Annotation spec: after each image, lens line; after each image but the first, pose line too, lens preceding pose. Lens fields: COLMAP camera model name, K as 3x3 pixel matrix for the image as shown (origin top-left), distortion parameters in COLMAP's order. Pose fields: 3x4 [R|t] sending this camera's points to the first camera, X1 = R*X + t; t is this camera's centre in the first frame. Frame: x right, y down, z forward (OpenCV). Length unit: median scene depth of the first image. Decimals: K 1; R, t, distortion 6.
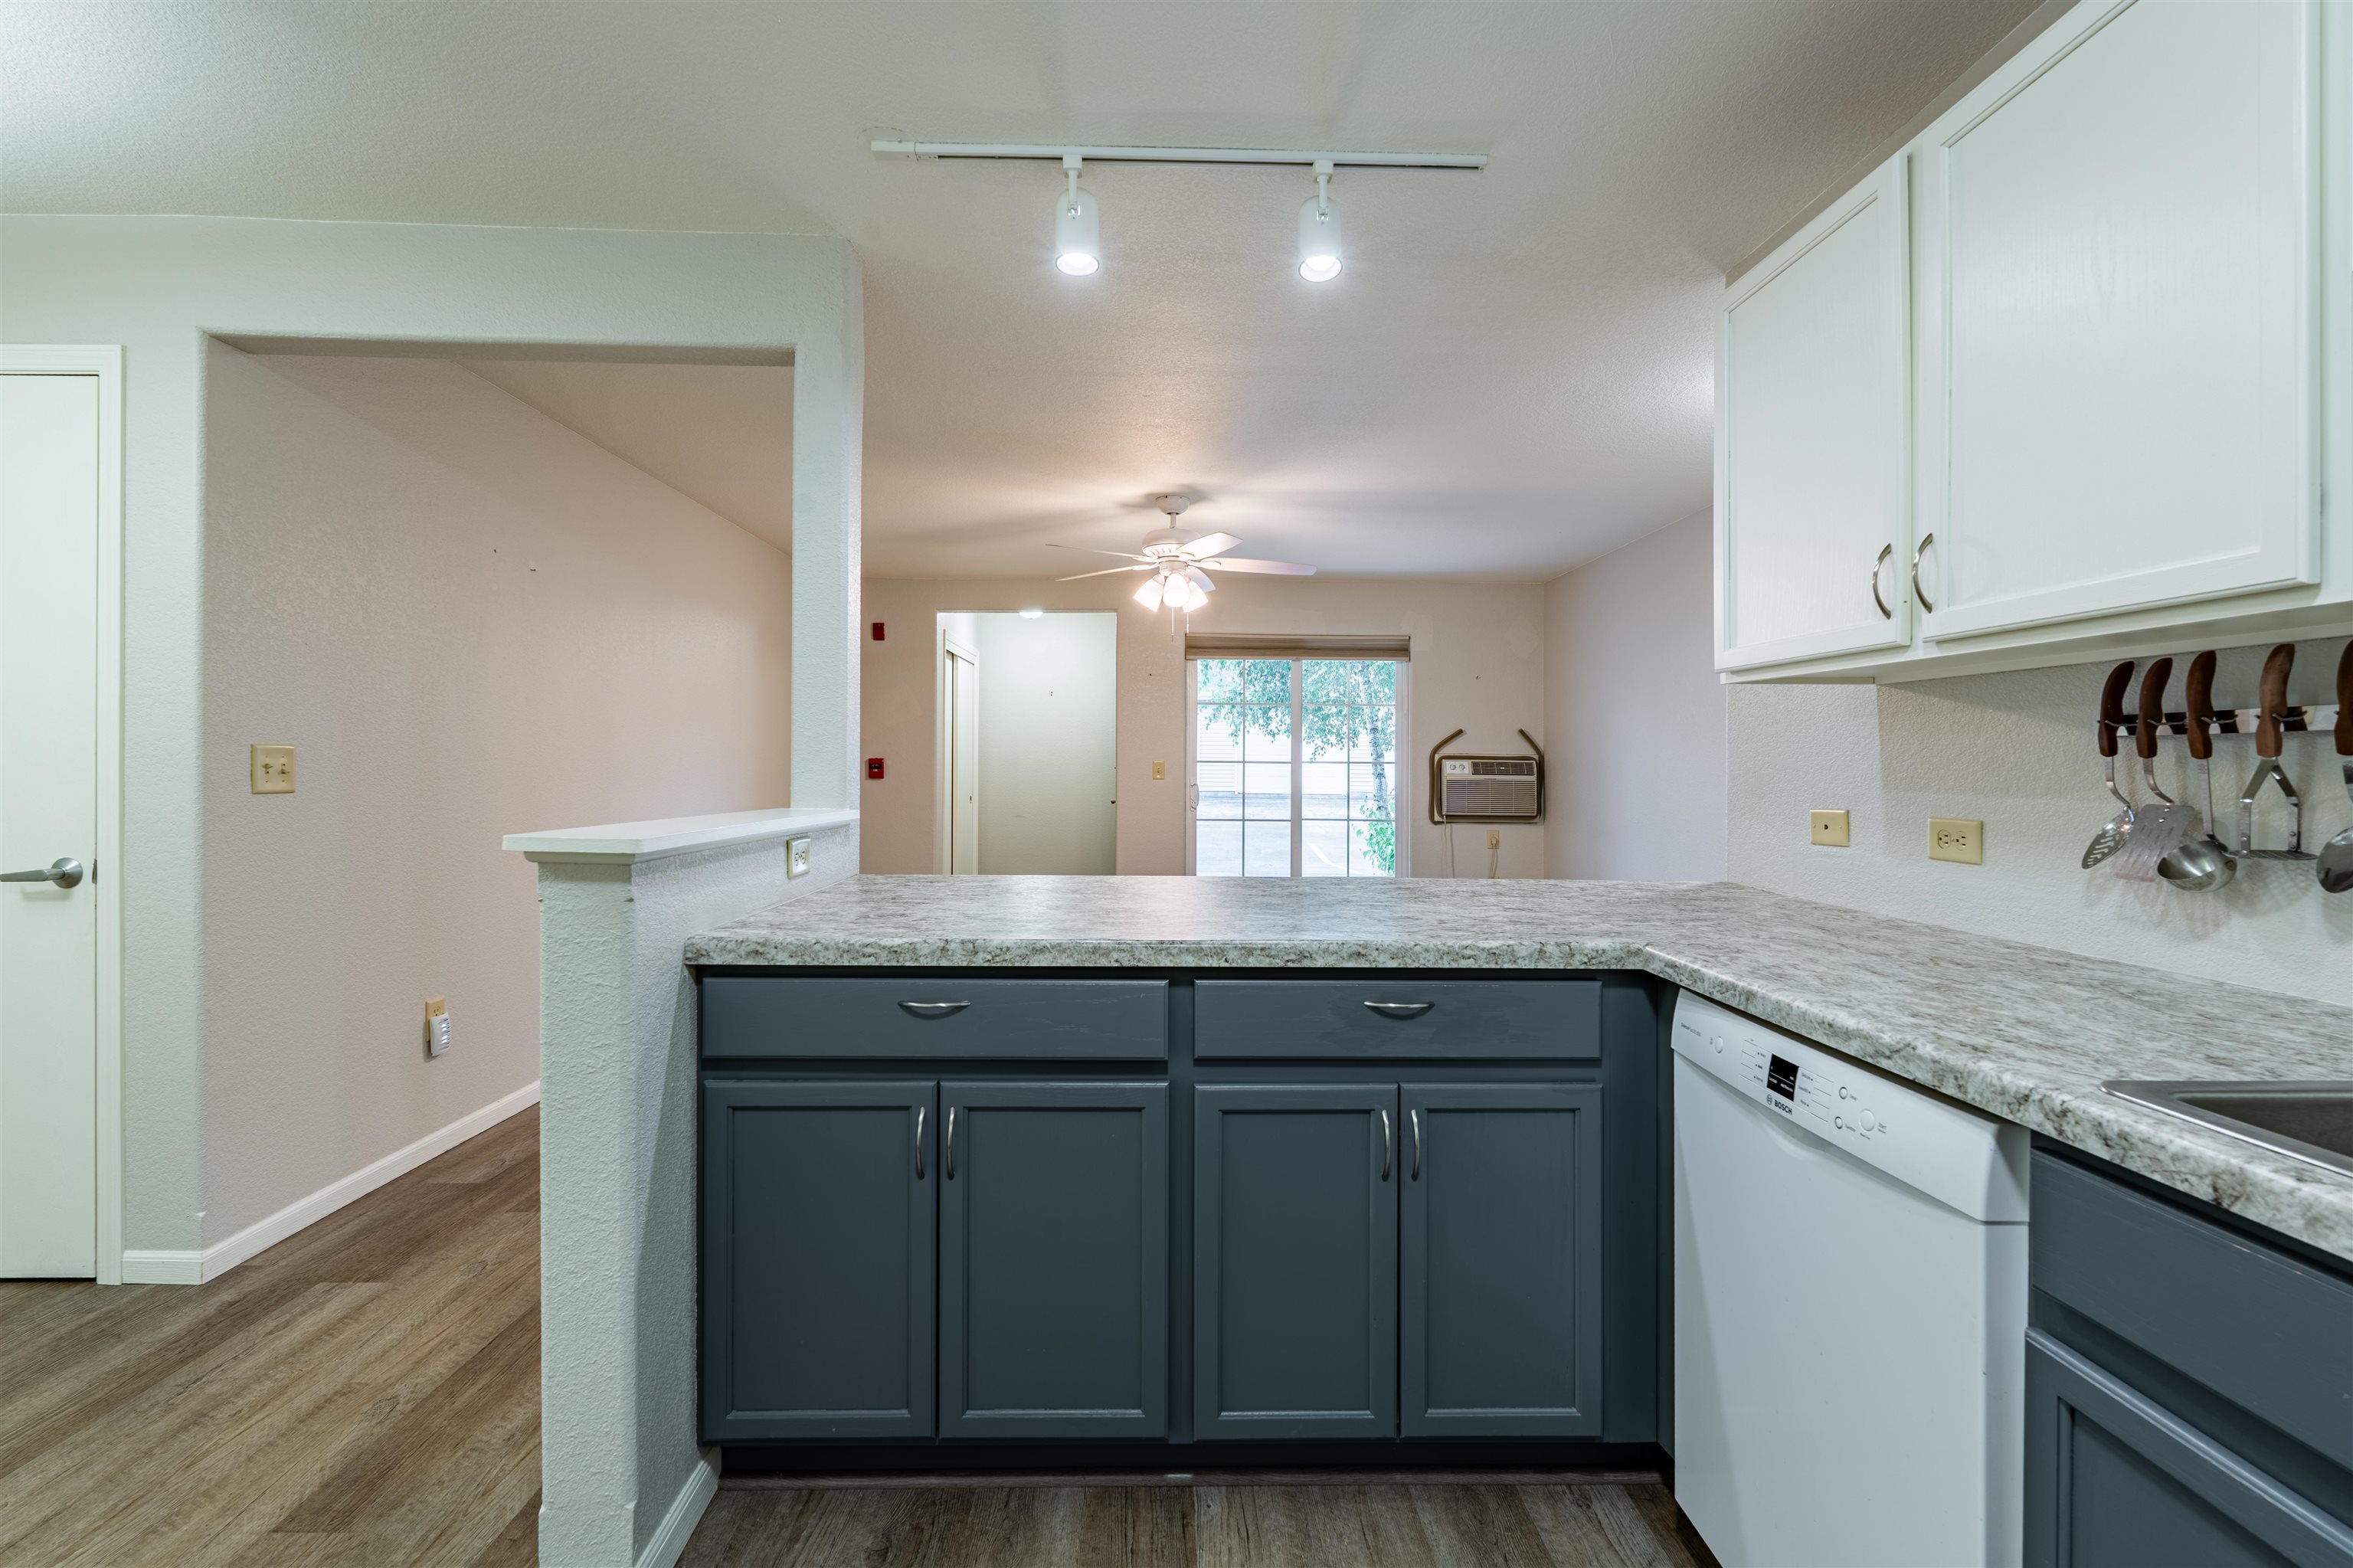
lens RADIAL K [[1034.7, 0, 1179.7], [0, 1034.7, 763.6], [0, 0, 1]] dist [-0.004065, 0.000403]
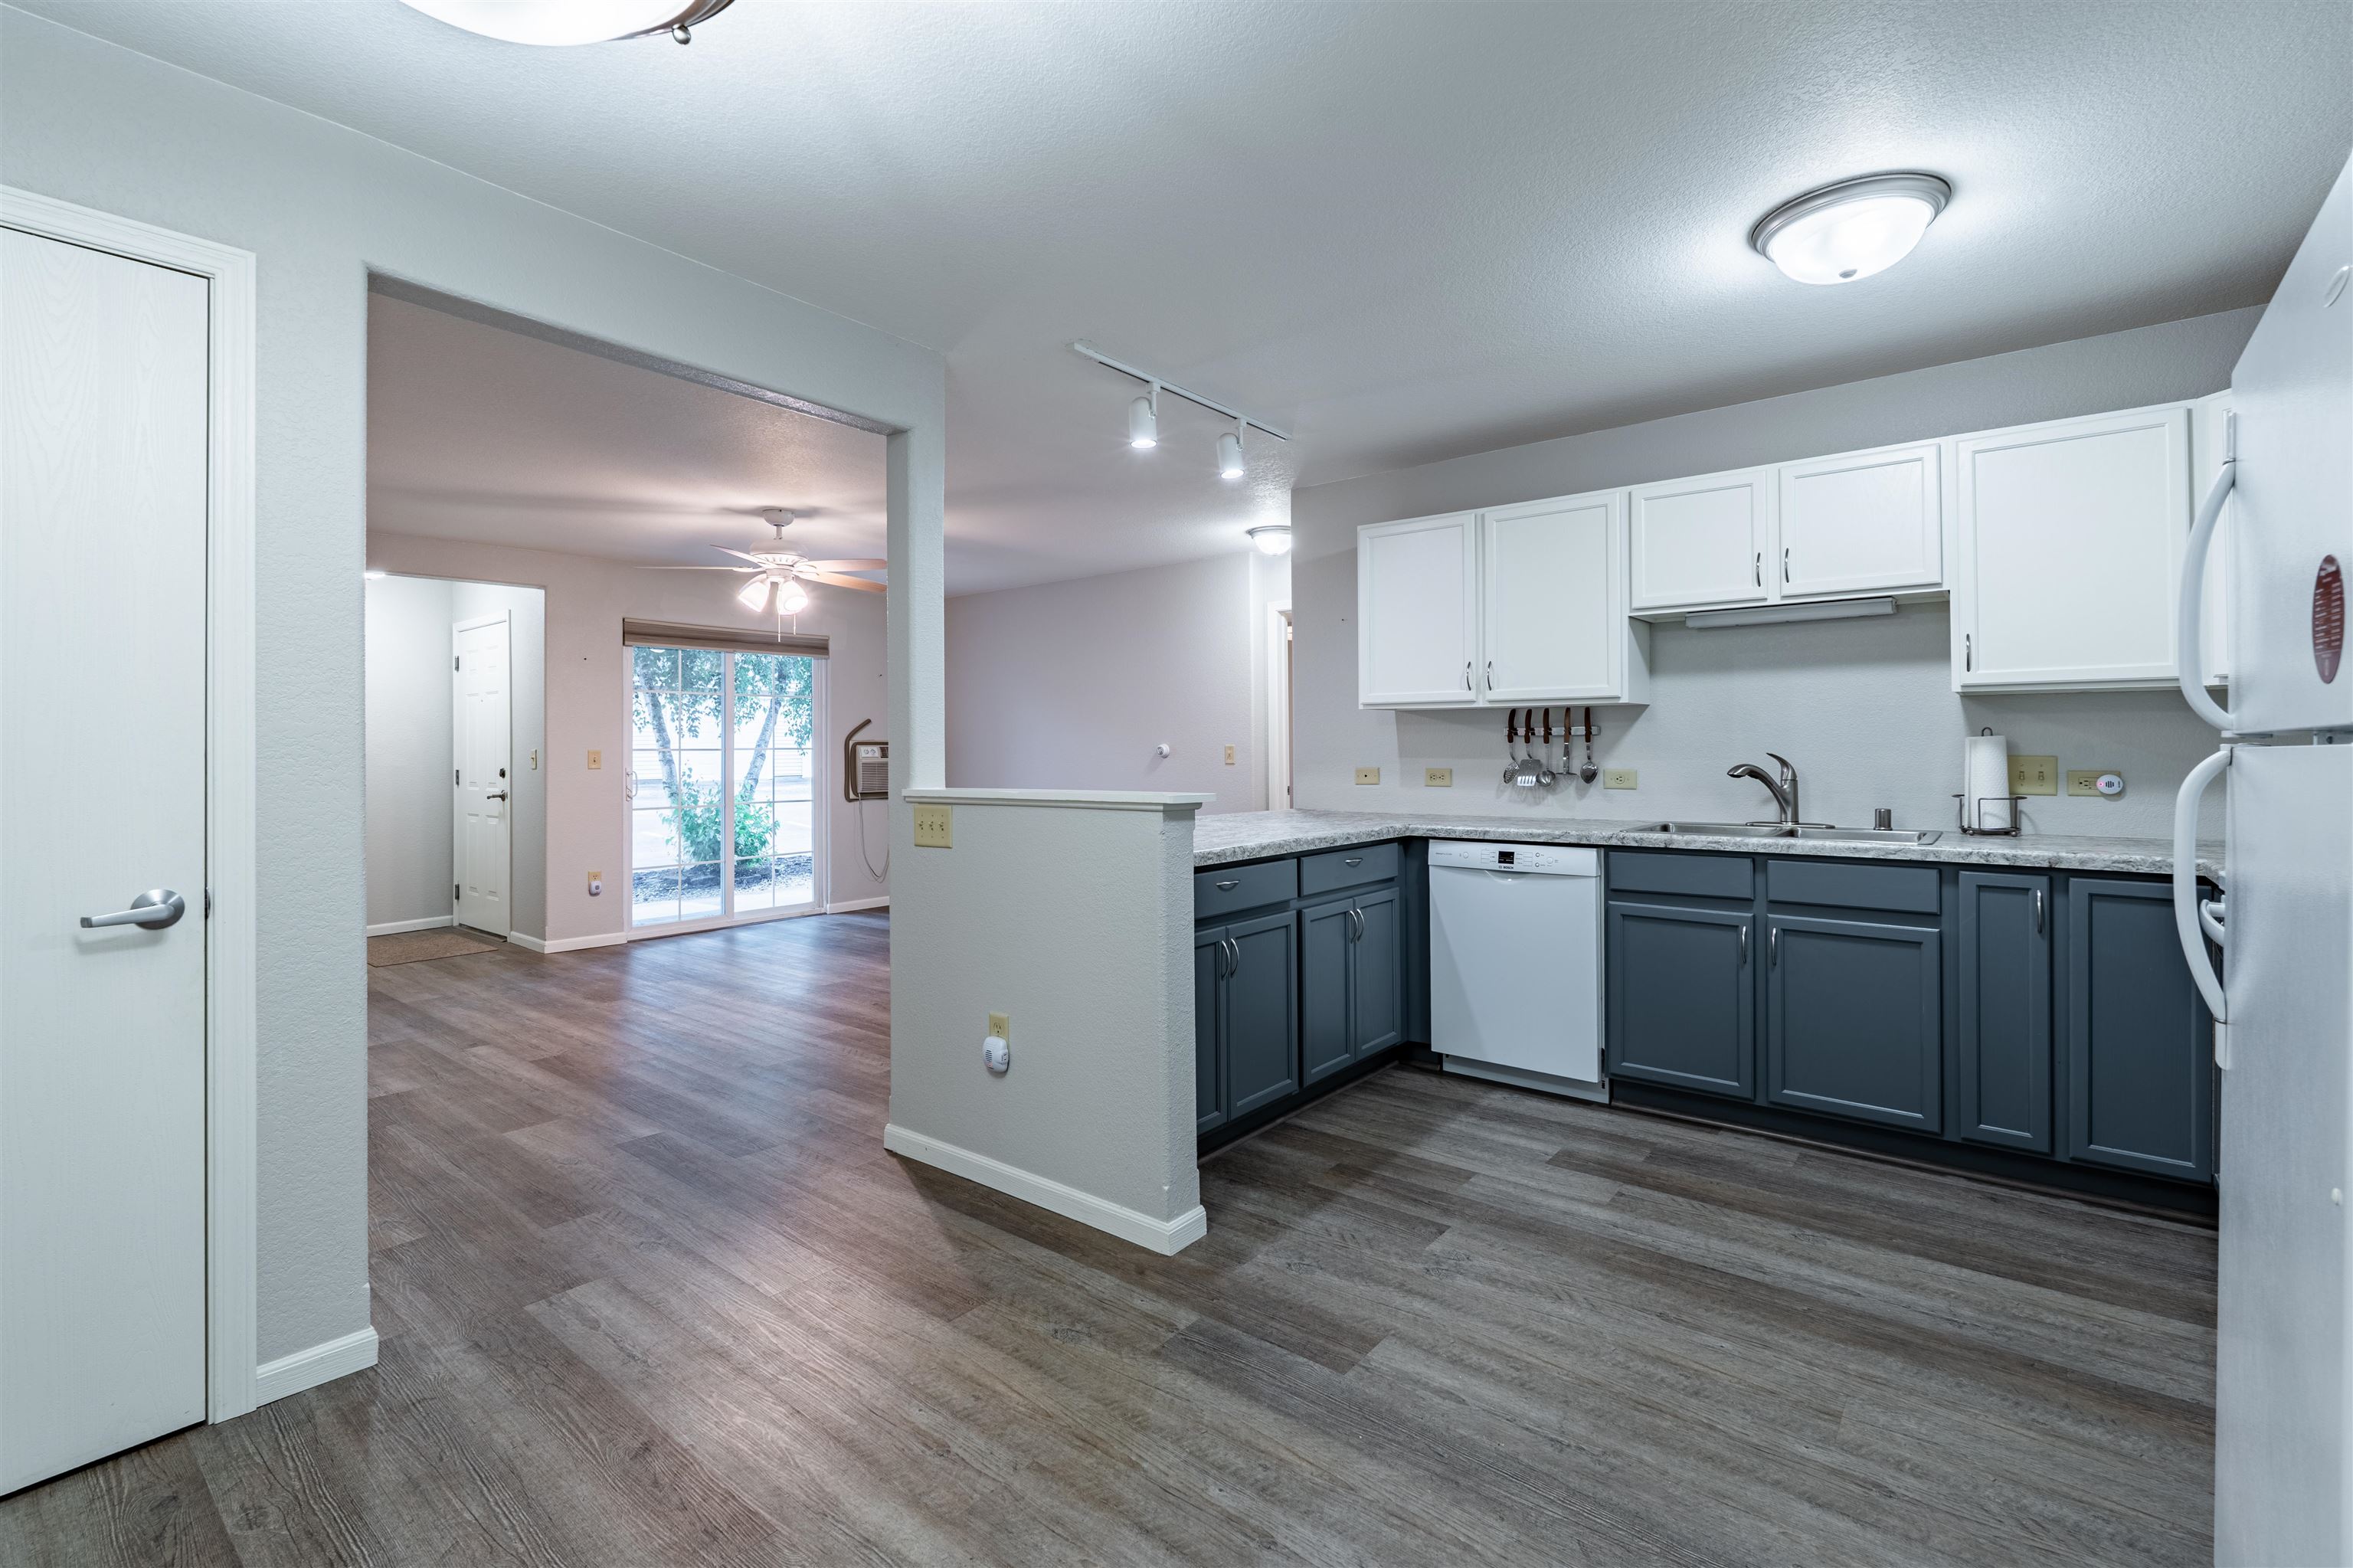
lens RADIAL K [[1043.9, 0, 1178.4], [0, 1043.9, 744.1], [0, 0, 1]] dist [-0.001067, 0.000027]
pose [[0.646203, -0.008491, 0.763118, -1.369981], [0.010564, 0.999942, 0.002180, -0.014249], [-0.763092, 0.006653, 0.646255, -0.102607]]
